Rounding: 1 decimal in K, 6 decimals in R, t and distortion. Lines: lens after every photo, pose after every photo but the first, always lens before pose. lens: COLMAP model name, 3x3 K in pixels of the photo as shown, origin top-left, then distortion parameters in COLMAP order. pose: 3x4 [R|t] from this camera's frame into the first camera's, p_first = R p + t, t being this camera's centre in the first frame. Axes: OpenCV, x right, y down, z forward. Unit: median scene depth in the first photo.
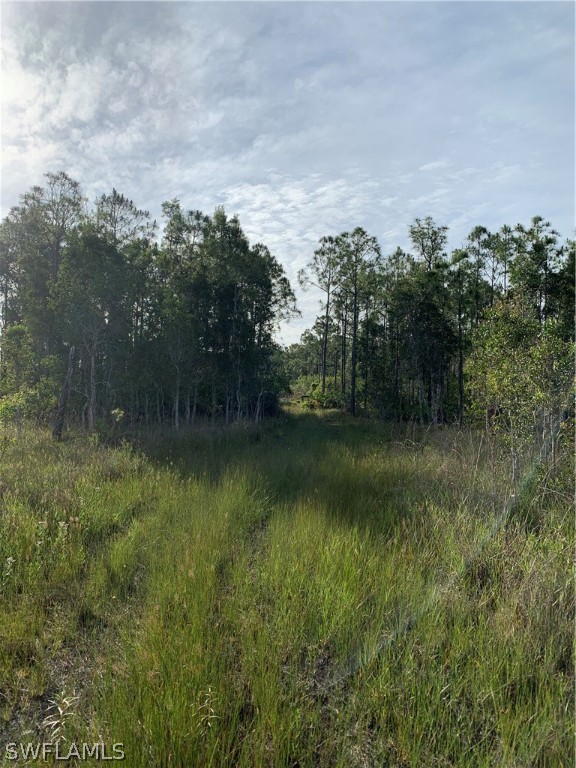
lens RADIAL K [[631.8, 0, 288.0], [0, 631.8, 384.8], [0, 0, 1]] dist [-0.000106, 0.001505]
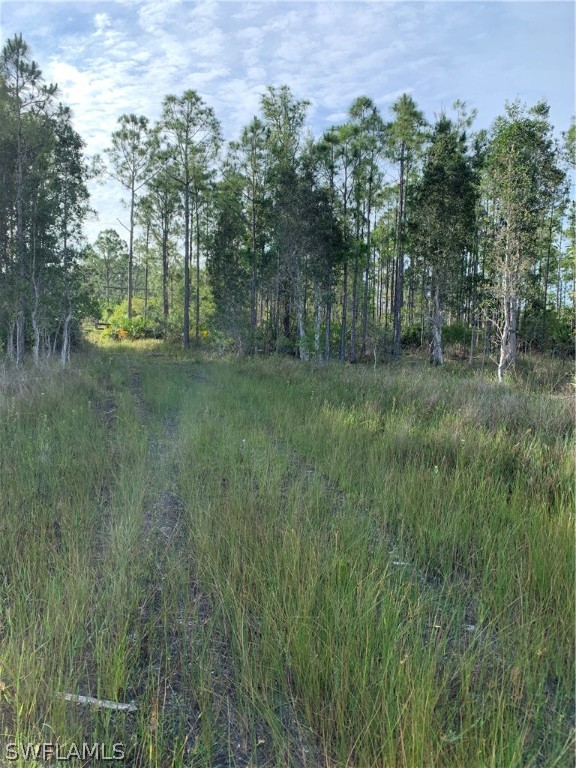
lens RADIAL K [[631.8, 0, 287.6], [0, 631.8, 383.0], [0, 0, 1]] dist [-0.000106, 0.001505]
pose [[0.934292, -0.029766, 0.355265, -0.043958], [-0.007436, 0.994664, 0.102895, 0.009663], [-0.356432, -0.098776, 0.929085, 0.202726]]
